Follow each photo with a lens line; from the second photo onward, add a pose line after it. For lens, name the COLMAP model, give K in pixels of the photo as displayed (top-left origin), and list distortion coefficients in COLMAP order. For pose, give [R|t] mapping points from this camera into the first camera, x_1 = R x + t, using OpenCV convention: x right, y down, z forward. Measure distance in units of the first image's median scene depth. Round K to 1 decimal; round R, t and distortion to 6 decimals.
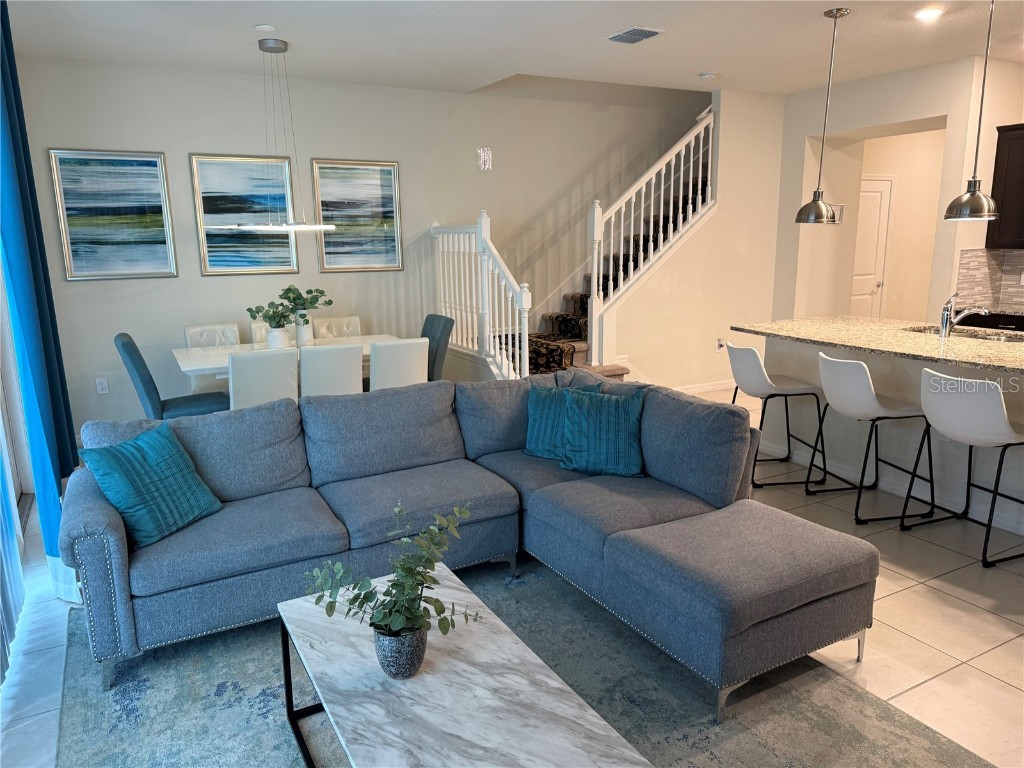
lens RADIAL K [[725.9, 0, 494.3], [0, 725.9, 388.9], [0, 0, 1]] dist [0.050720, -0.088709]
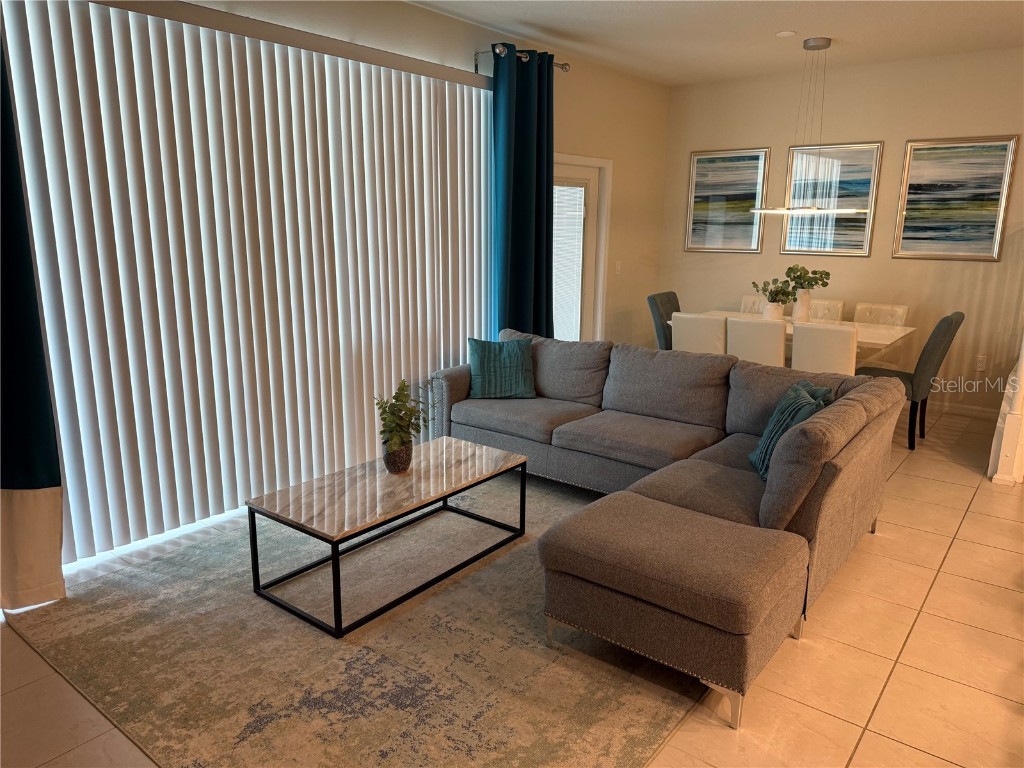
lens RADIAL K [[725.9, 0, 515.5], [0, 725.9, 383.8], [0, 0, 1]] dist [0.050720, -0.088709]
pose [[0.387589, 0.217617, -0.895777, 0.628543], [-0.200017, 0.968439, 0.148725, -0.054810], [0.899871, 0.121527, 0.418884, 0.212077]]
